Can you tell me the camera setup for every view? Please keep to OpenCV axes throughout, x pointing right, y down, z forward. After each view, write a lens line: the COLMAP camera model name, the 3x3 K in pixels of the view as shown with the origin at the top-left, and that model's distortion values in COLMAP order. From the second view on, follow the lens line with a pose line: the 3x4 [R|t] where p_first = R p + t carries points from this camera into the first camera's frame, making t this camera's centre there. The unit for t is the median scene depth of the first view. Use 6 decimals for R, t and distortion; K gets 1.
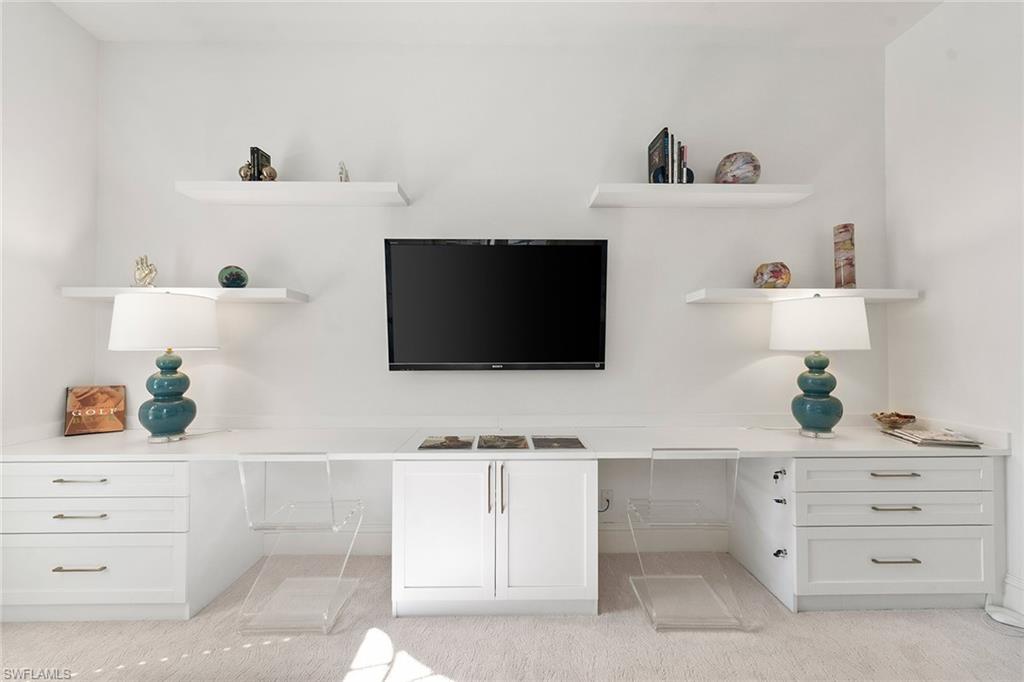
lens RADIAL K [[412.7, 0, 510.8], [0, 412.7, 345.7], [0, 0, 1]] dist [0.000579, 0.000025]
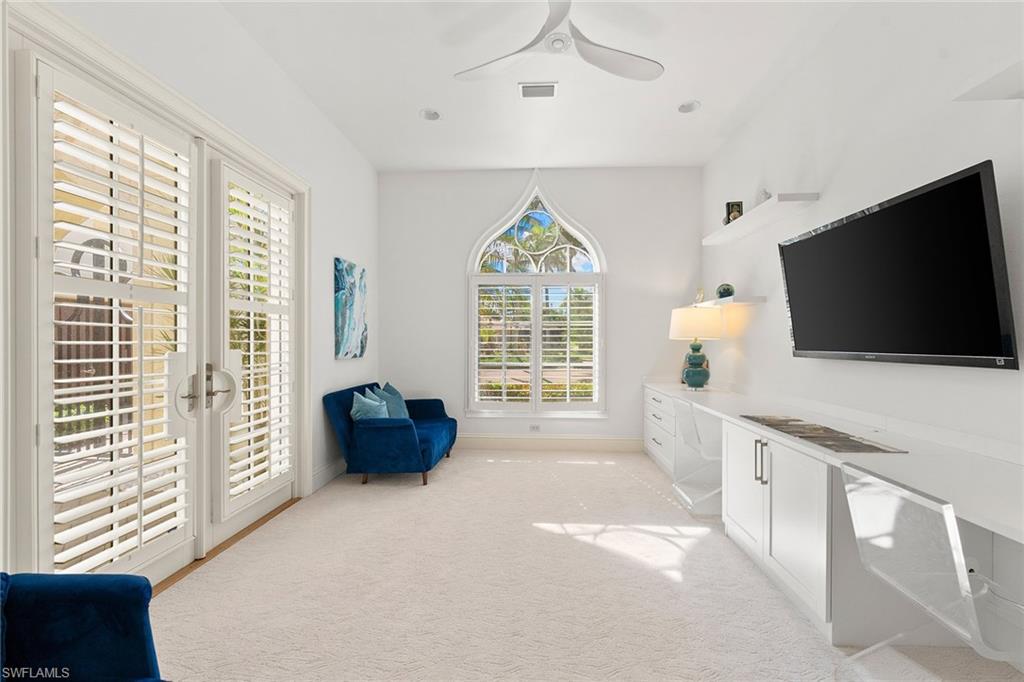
lens RADIAL K [[412.7, 0, 512.7], [0, 412.7, 340.9], [0, 0, 1]] dist [0.000579, 0.000025]
pose [[-0.081052, 0.001352, -0.996709, 0.940188], [0.010713, 0.999942, 0.000485, 0.008443], [0.996652, -0.010639, -0.081062, 0.342375]]
